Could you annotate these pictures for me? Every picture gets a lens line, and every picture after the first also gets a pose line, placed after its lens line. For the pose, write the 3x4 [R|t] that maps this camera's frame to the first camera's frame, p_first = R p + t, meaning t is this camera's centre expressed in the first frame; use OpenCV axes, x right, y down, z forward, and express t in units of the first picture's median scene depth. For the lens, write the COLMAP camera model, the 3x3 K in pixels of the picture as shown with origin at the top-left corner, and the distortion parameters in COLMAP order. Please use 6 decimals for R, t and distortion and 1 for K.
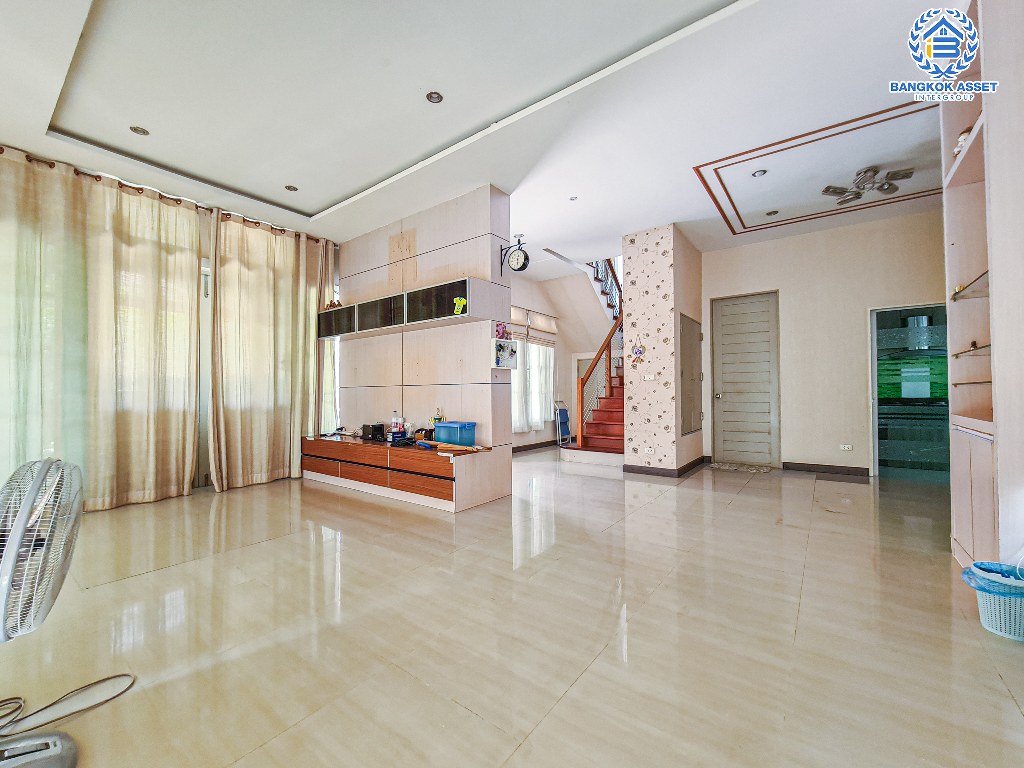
lens RADIAL K [[420.8, 0, 508.6], [0, 420.8, 388.5], [0, 0, 1]] dist [0.003011, -0.001952]
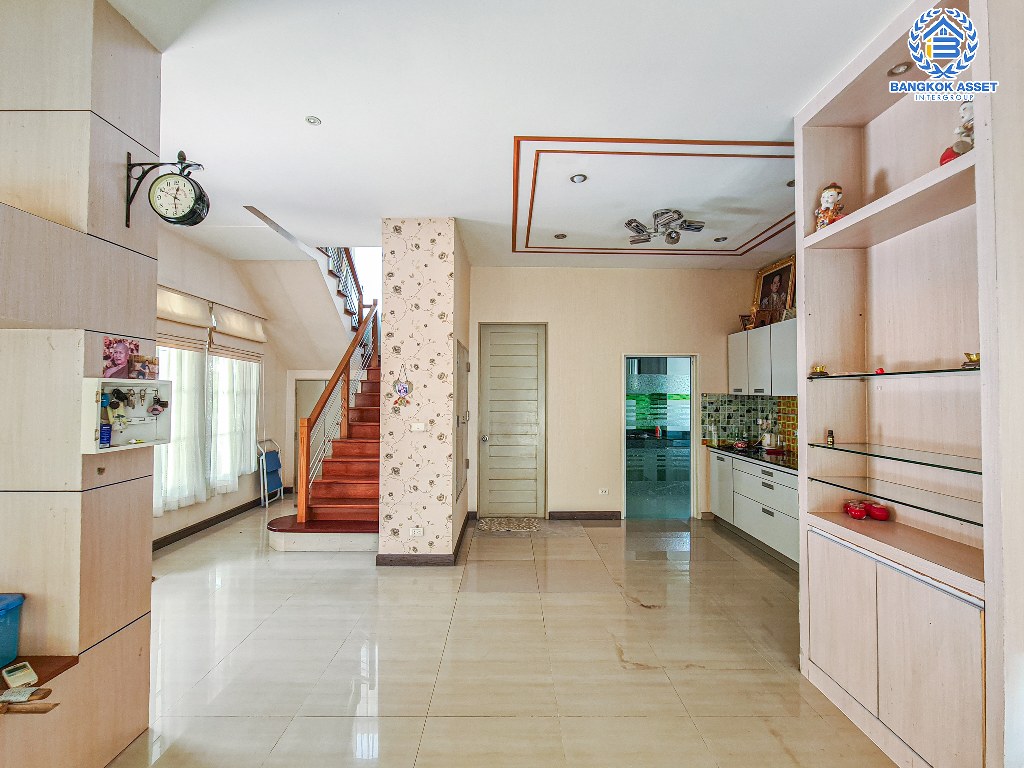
lens RADIAL K [[420.8, 0, 514.1], [0, 420.8, 387.7], [0, 0, 1]] dist [0.003011, -0.001952]
pose [[0.787828, 0.020314, 0.615560, 0.025923], [-0.015785, 0.999794, -0.012792, -0.087814], [-0.615693, 0.000361, 0.787986, 0.354191]]
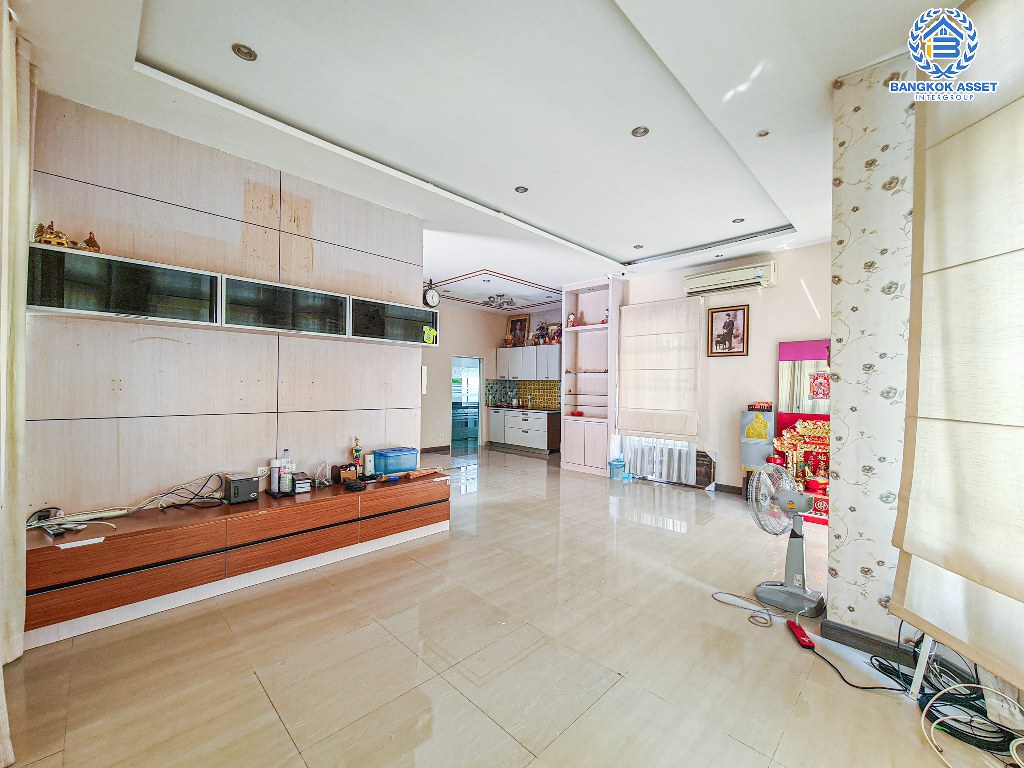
lens RADIAL K [[420.8, 0, 514.6], [0, 420.8, 387.4], [0, 0, 1]] dist [0.003011, -0.001952]
pose [[0.123985, 0.004654, 0.992273, -0.861370], [-0.022682, 0.999741, -0.001855, -0.054155], [-0.992025, -0.022277, 0.124058, 0.507016]]
